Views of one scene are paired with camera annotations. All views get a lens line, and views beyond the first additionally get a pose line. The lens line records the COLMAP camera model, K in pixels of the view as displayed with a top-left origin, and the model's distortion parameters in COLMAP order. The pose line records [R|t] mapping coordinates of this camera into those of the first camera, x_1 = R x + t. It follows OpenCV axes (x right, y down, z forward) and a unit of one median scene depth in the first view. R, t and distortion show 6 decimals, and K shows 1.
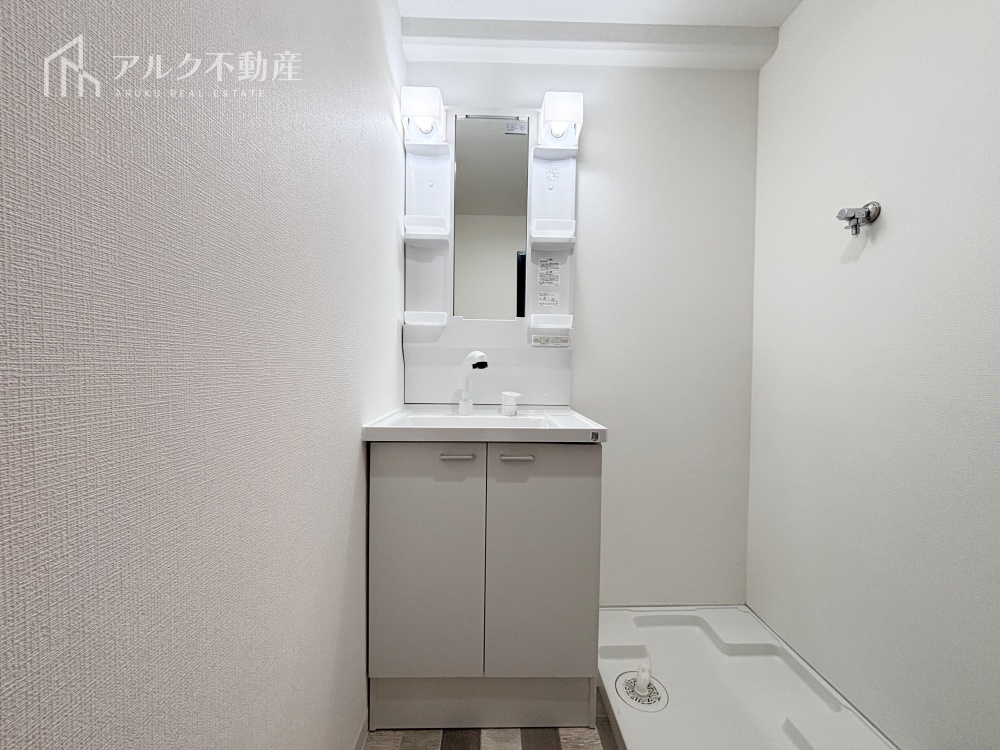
lens RADIAL K [[403.0, 0, 502.9], [0, 403.0, 372.4], [0, 0, 1]] dist [0.002811, -0.000870]
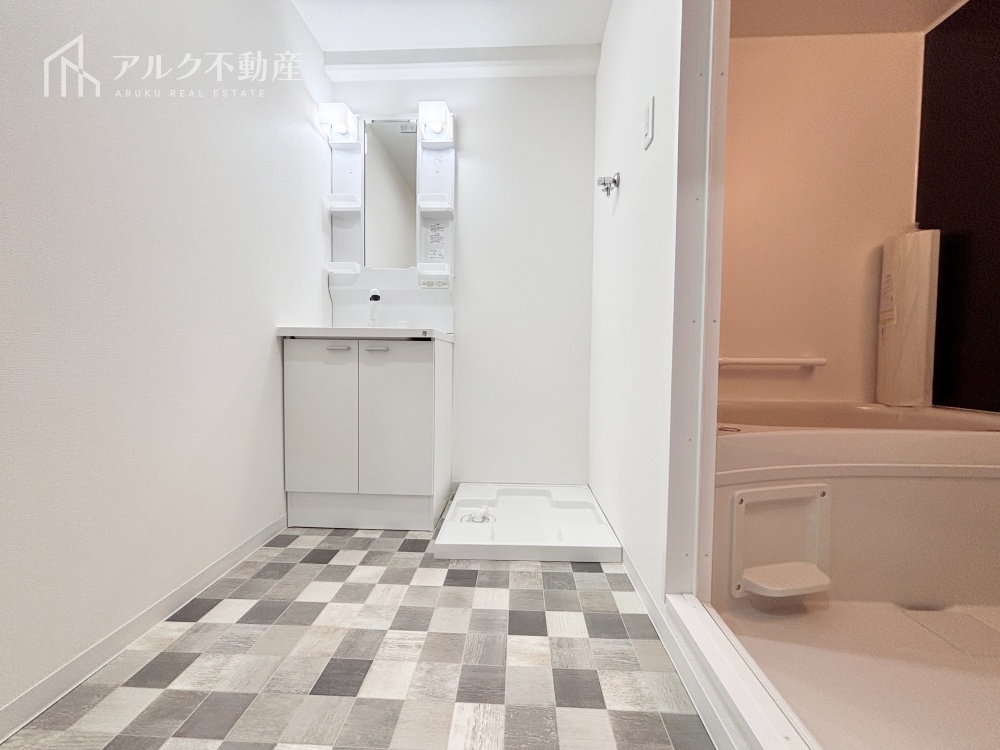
lens RADIAL K [[403.0, 0, 502.9], [0, 403.0, 371.3], [0, 0, 1]] dist [0.002811, -0.000870]
pose [[0.997455, 0.001870, -0.071271, 0.454011], [-0.000772, 0.999881, 0.015432, 0.200545], [0.071291, -0.015338, 0.997338, -0.358461]]
